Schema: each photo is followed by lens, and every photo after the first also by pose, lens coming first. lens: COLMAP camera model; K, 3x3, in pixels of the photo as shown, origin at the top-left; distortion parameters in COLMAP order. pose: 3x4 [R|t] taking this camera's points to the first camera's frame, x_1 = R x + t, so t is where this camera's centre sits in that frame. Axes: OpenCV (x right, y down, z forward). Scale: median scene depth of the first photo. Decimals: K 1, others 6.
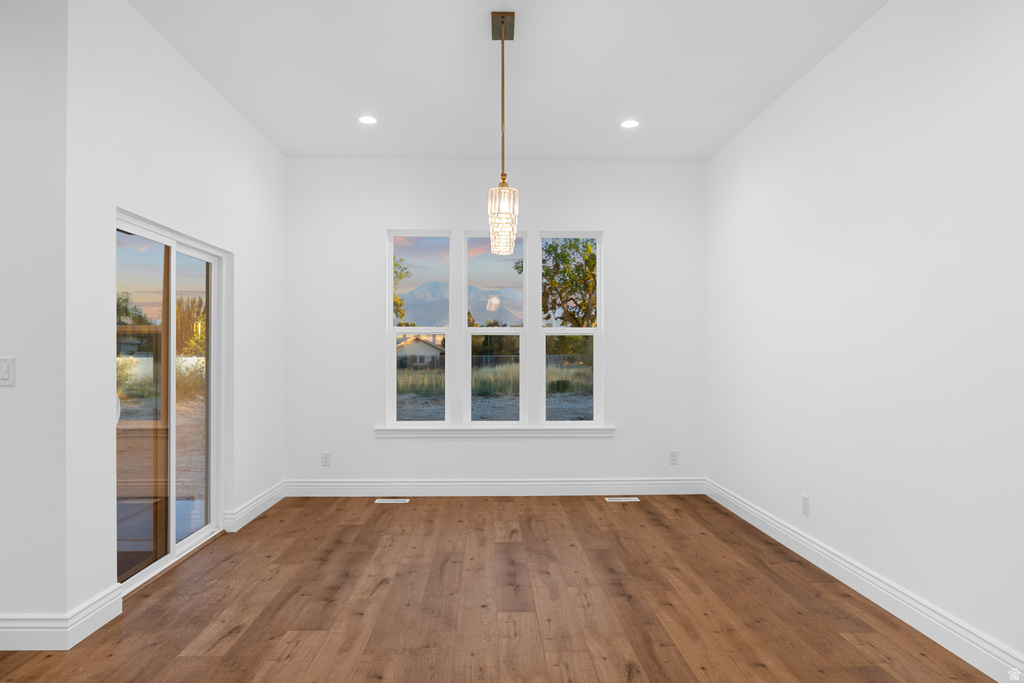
lens RADIAL K [[662.6, 0, 511.6], [0, 662.6, 346.9], [0, 0, 1]] dist [-0.007559, 0.001206]
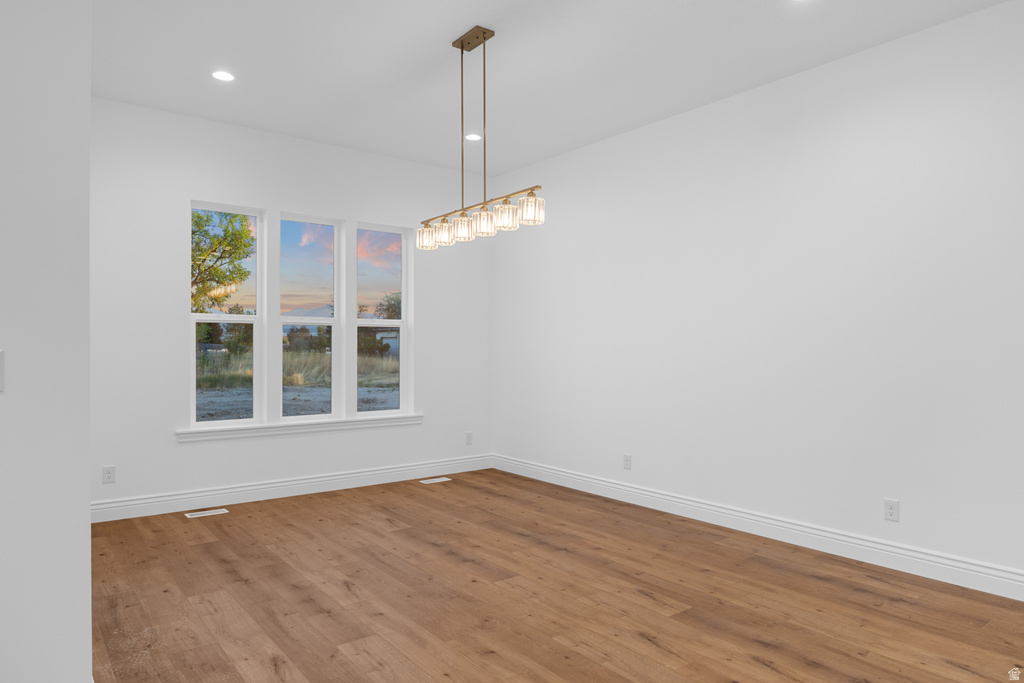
lens RADIAL K [[662.6, 0, 515.4], [0, 662.6, 340.2], [0, 0, 1]] dist [-0.007559, 0.001206]
pose [[0.797700, 0.008734, 0.602991, -0.565211], [-0.011322, 0.999936, 0.000494, 0.000687], [-0.602948, -0.007221, 0.797748, 0.096289]]
